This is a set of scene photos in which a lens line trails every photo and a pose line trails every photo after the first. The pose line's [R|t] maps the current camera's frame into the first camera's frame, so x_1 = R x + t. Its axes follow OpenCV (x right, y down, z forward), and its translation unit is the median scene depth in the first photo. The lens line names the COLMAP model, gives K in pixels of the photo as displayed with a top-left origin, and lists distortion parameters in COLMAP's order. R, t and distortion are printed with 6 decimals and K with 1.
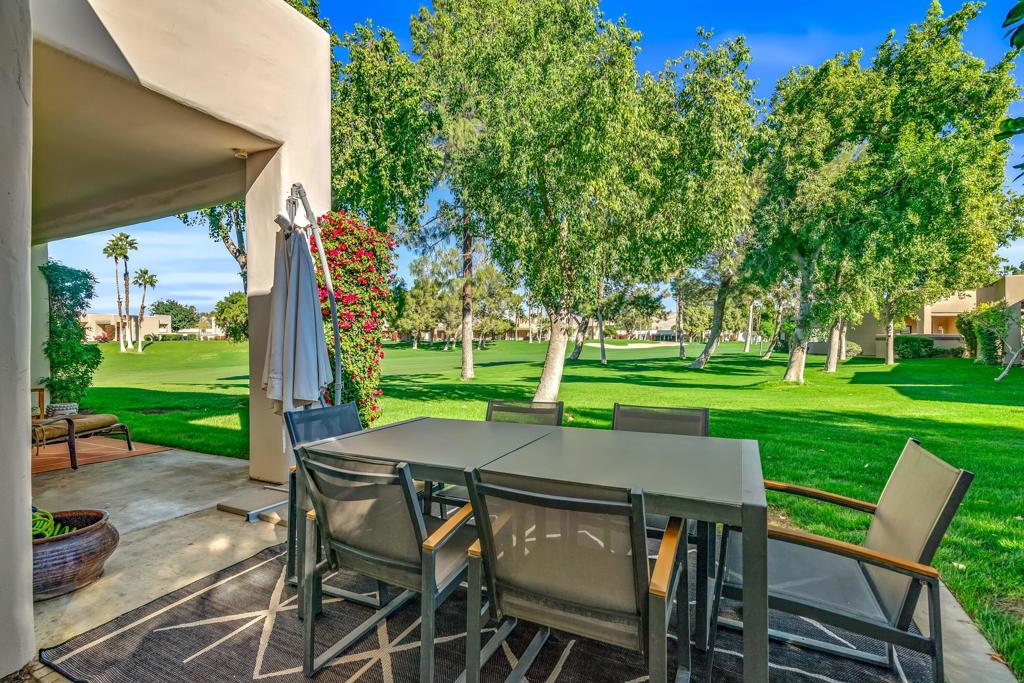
lens RADIAL K [[469.6, 0, 511.9], [0, 469.6, 341.0], [0, 0, 1]] dist [0.000331, 0.000401]
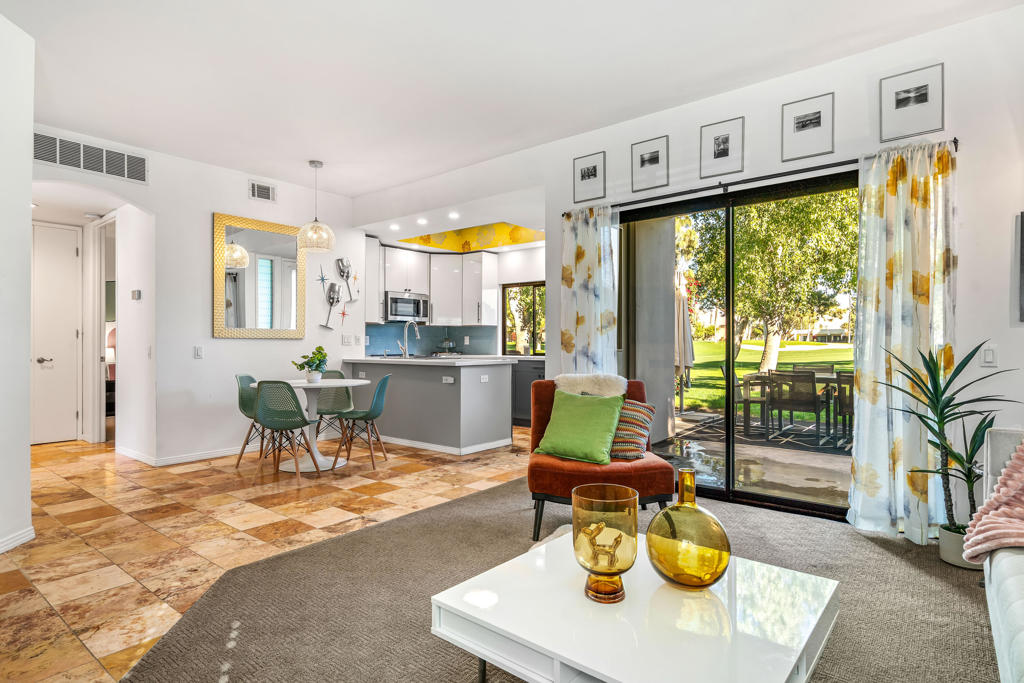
lens RADIAL K [[538.3, 0, 509.8], [0, 538.3, 343.6], [0, 0, 1]] dist [0.002512, 0.001141]
pose [[0.975481, 0.001980, -0.220074, -0.192689], [-0.001410, 0.999995, 0.002750, 0.003804], [0.220078, -0.002373, 0.975479, -0.432925]]
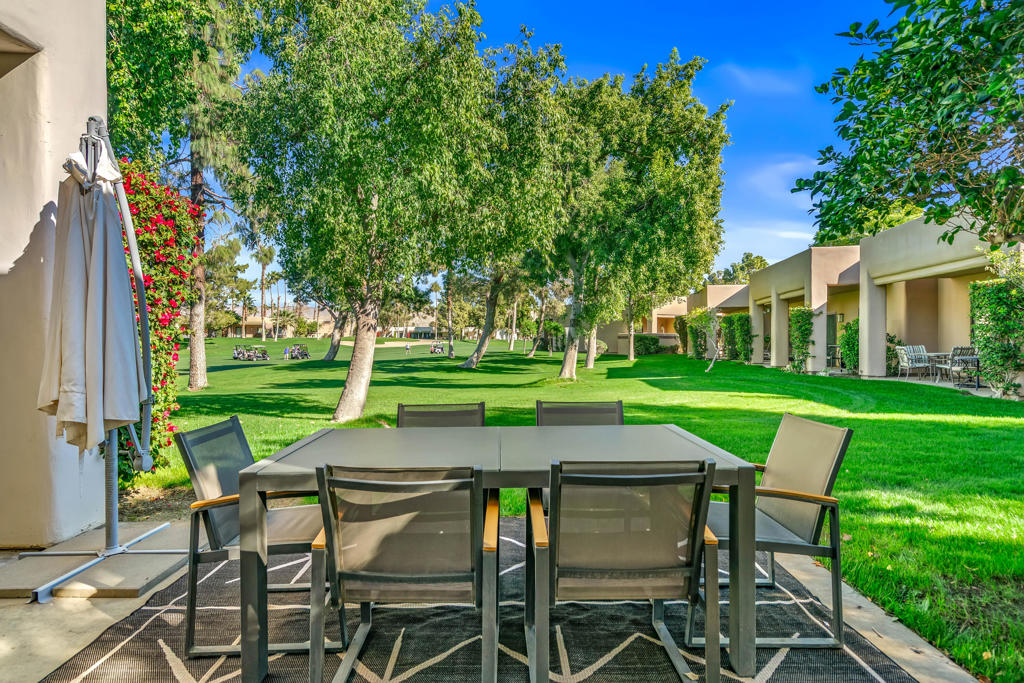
lens RADIAL K [[538.3, 0, 505.0], [0, 538.3, 341.4], [0, 0, 1]] dist [0.002512, 0.001141]
pose [[0.891175, -0.000329, 0.453660, -0.079929], [-0.001972, 0.999987, 0.004599, -0.000348], [-0.453656, -0.004993, 0.891163, -0.002308]]
